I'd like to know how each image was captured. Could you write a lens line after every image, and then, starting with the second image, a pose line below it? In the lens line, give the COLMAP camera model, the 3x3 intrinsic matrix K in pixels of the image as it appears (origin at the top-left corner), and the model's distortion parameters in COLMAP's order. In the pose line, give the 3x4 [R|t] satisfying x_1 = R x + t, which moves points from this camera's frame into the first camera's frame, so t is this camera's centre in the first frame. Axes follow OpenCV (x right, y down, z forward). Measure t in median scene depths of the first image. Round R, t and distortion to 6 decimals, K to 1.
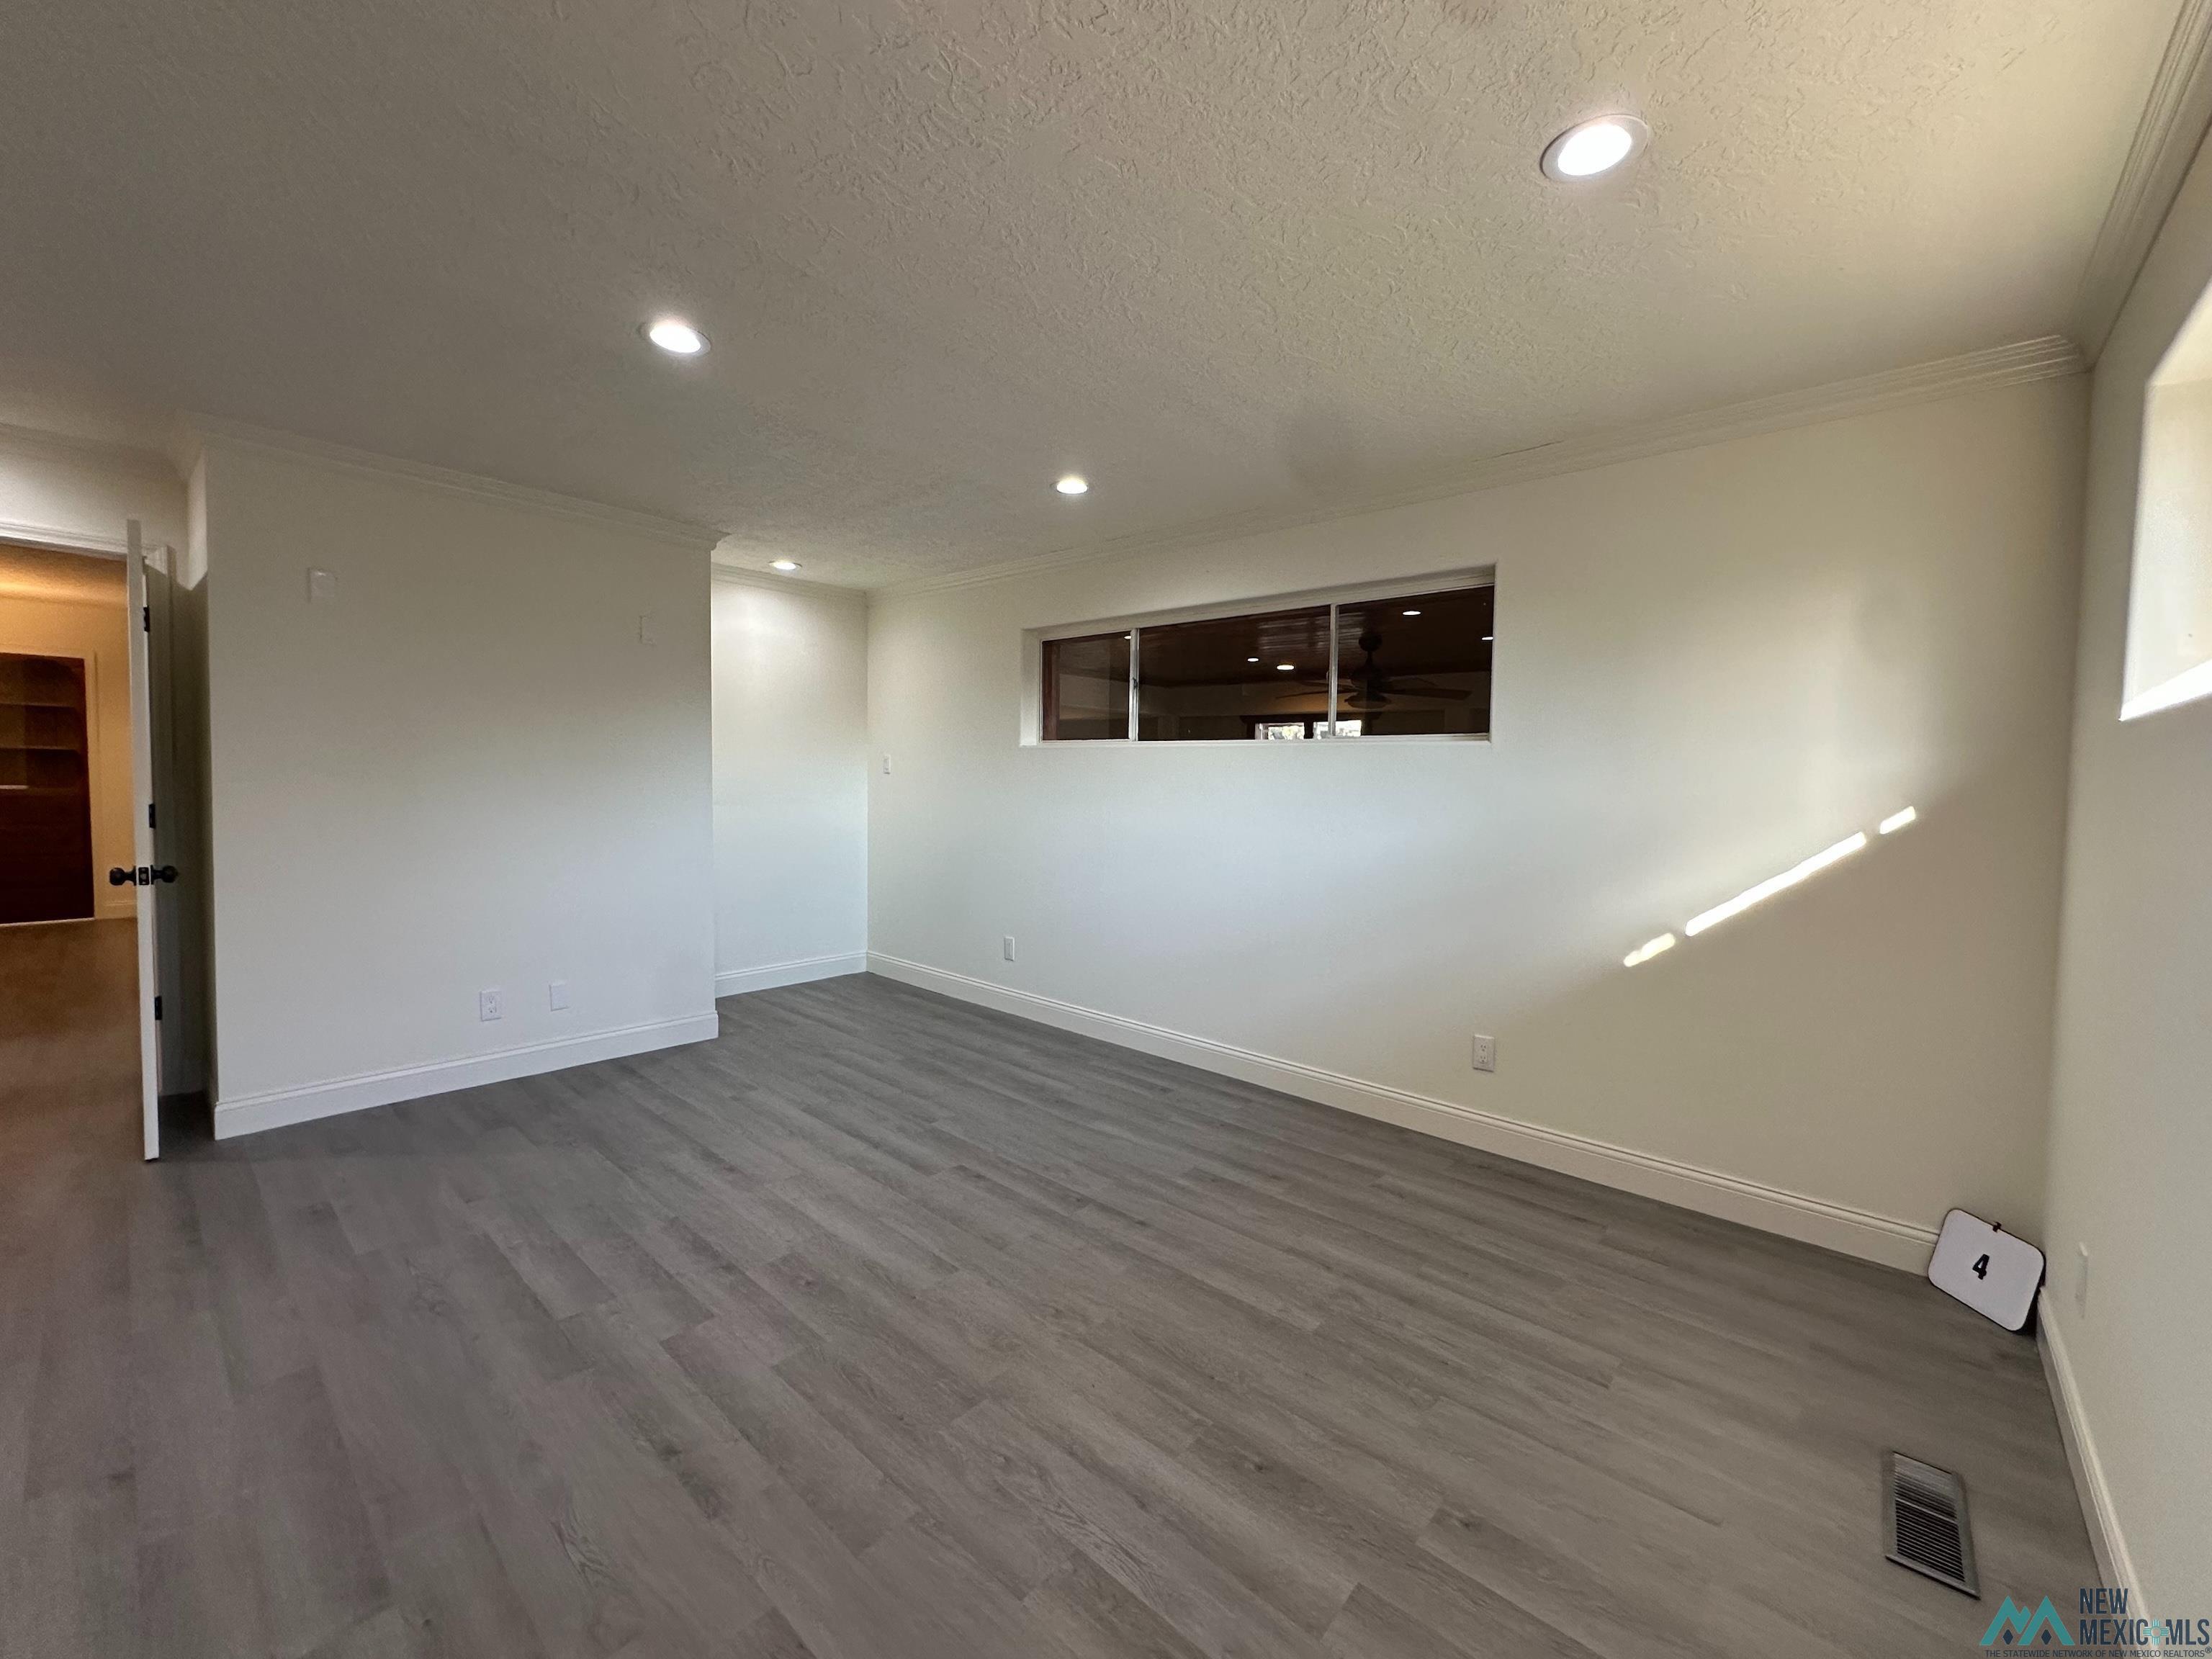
lens RADIAL K [[881.8, 0, 1112.0], [0, 881.8, 825.0], [0, 0, 1]] dist [-0.003327, 0.000948]
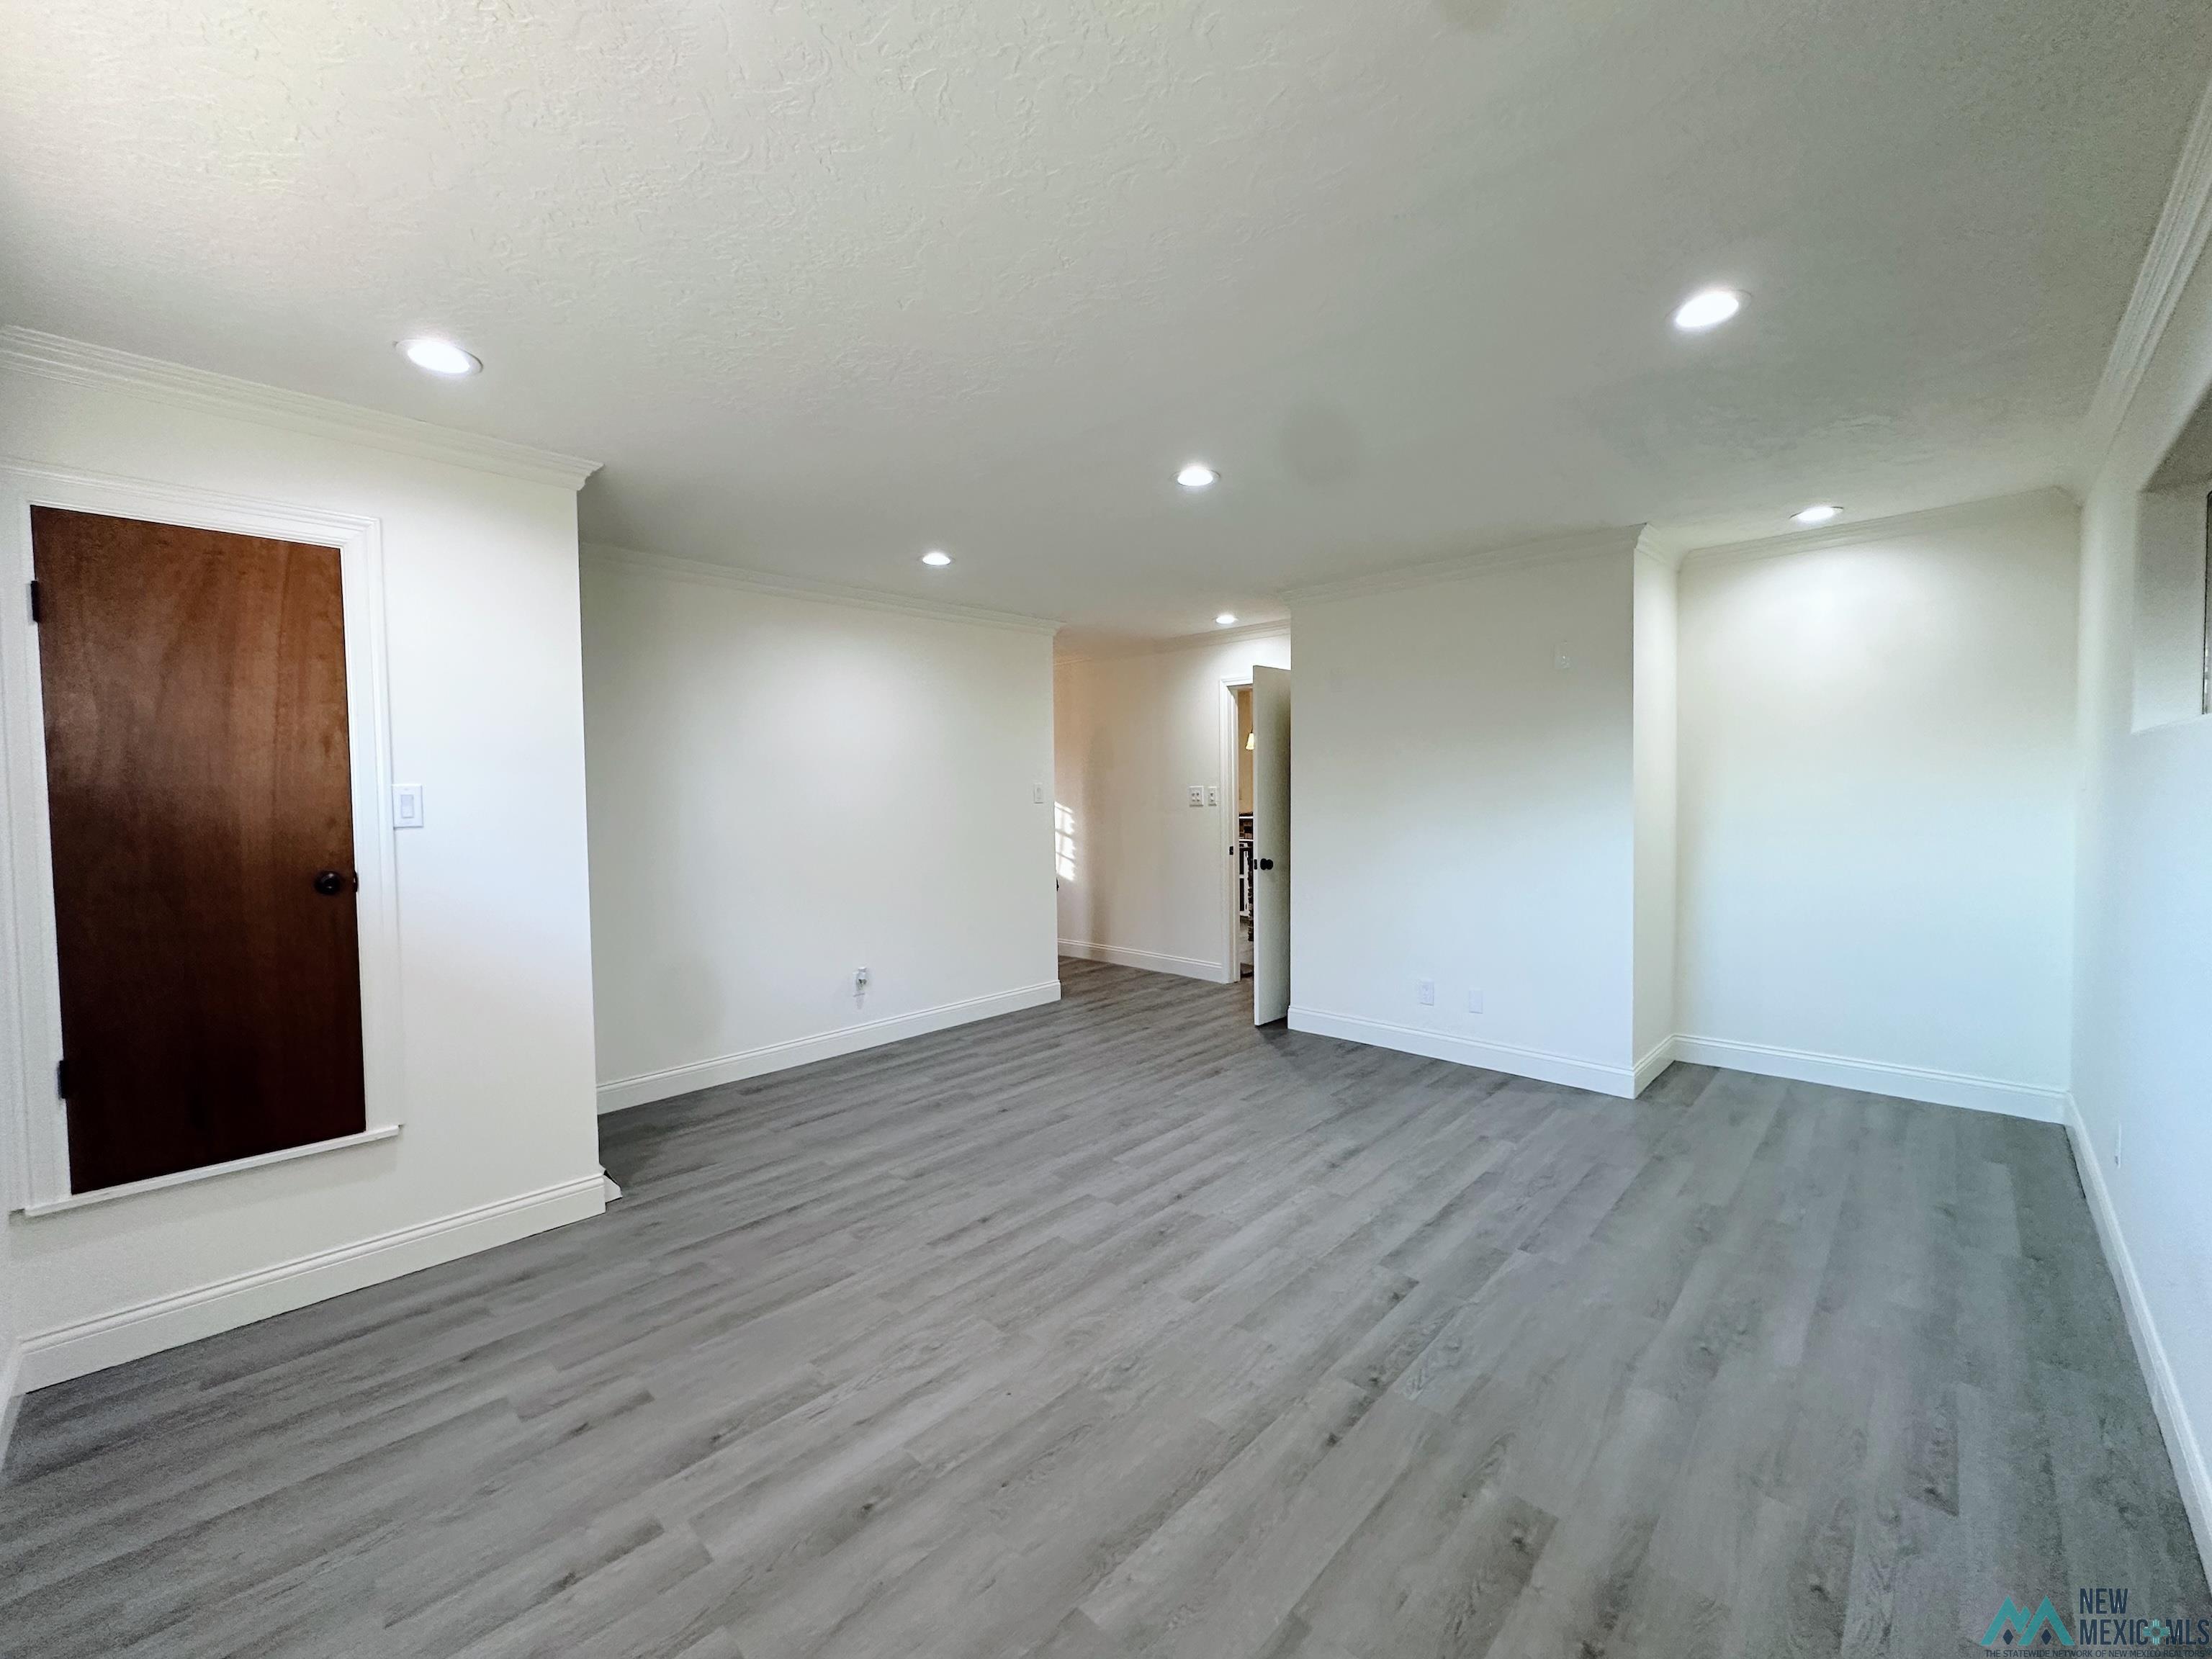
lens RADIAL K [[881.8, 0, 1108.7], [0, 881.8, 829.3], [0, 0, 1]] dist [-0.003327, 0.000948]
pose [[-0.042778, 0.024503, -0.998784, 0.664044], [-0.040449, 0.998837, 0.026237, -0.044464], [0.998265, 0.041523, -0.041737, 0.750510]]
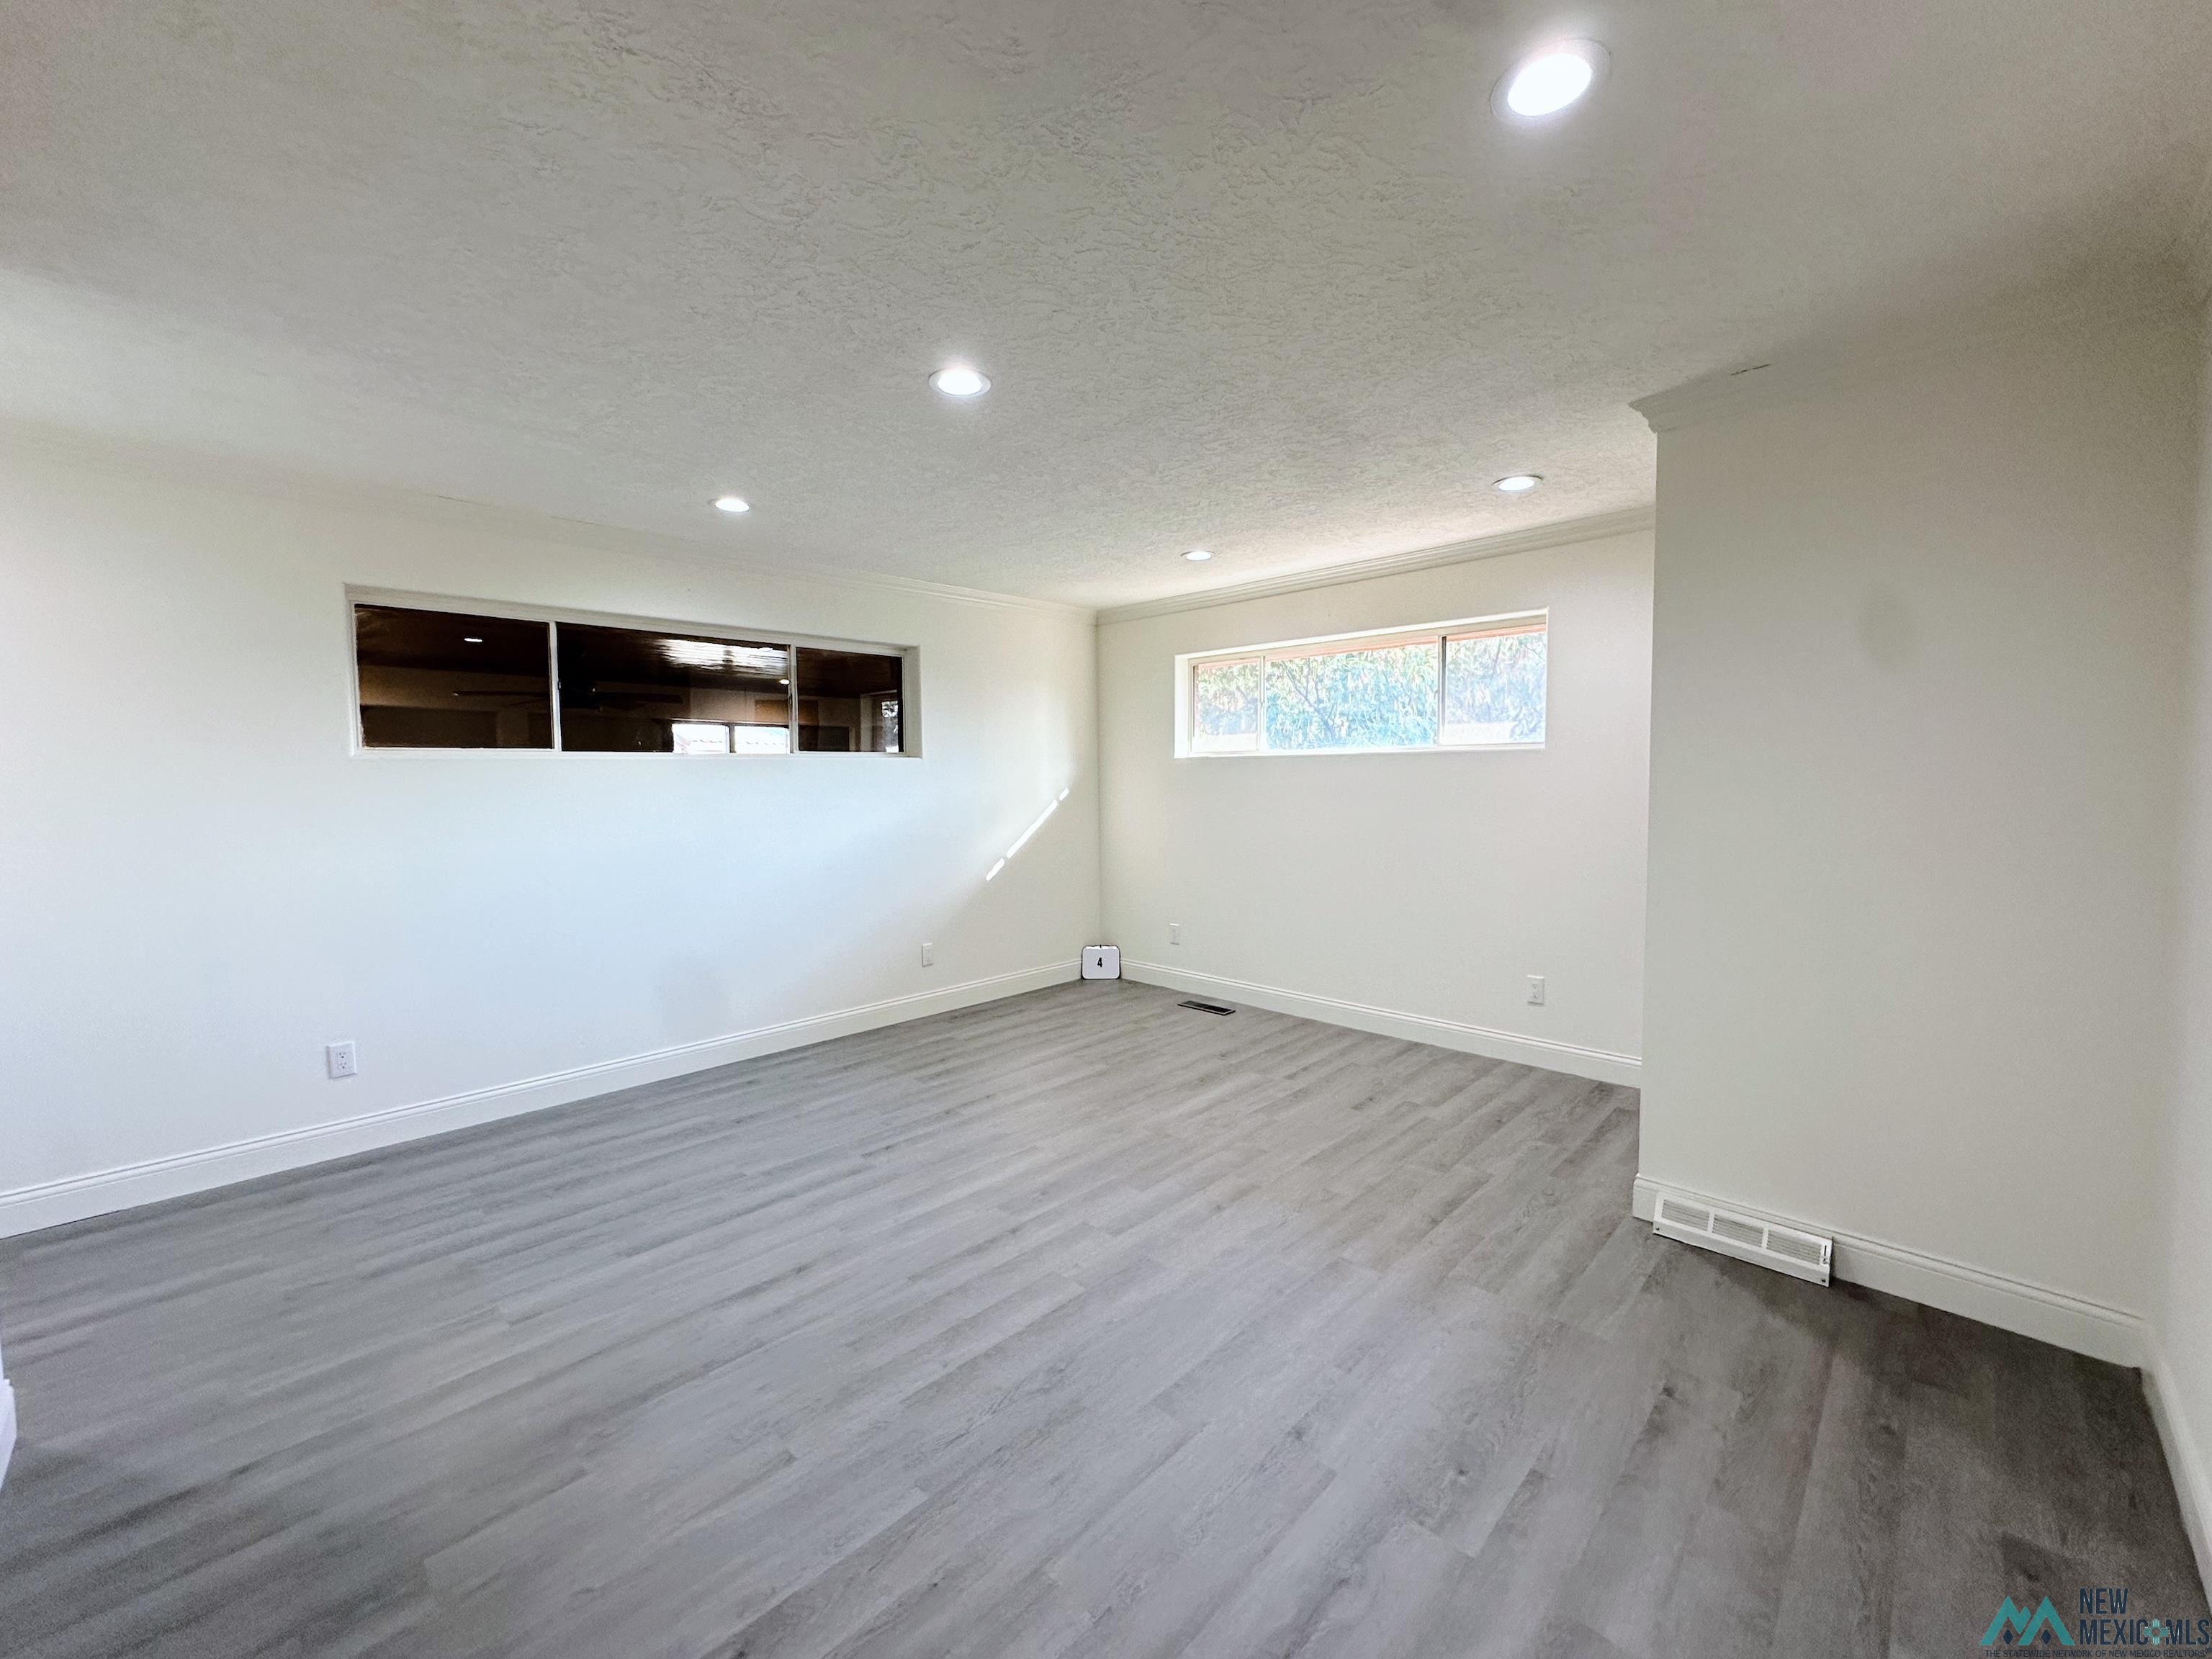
lens RADIAL K [[881.8, 0, 1107.8], [0, 881.8, 825.2], [0, 0, 1]] dist [-0.003327, 0.000948]
pose [[0.046708, -0.081249, 0.995599, -1.233781], [0.066229, 0.994745, 0.078073, -0.082820], [-0.996711, 0.062291, 0.051844, 0.635066]]
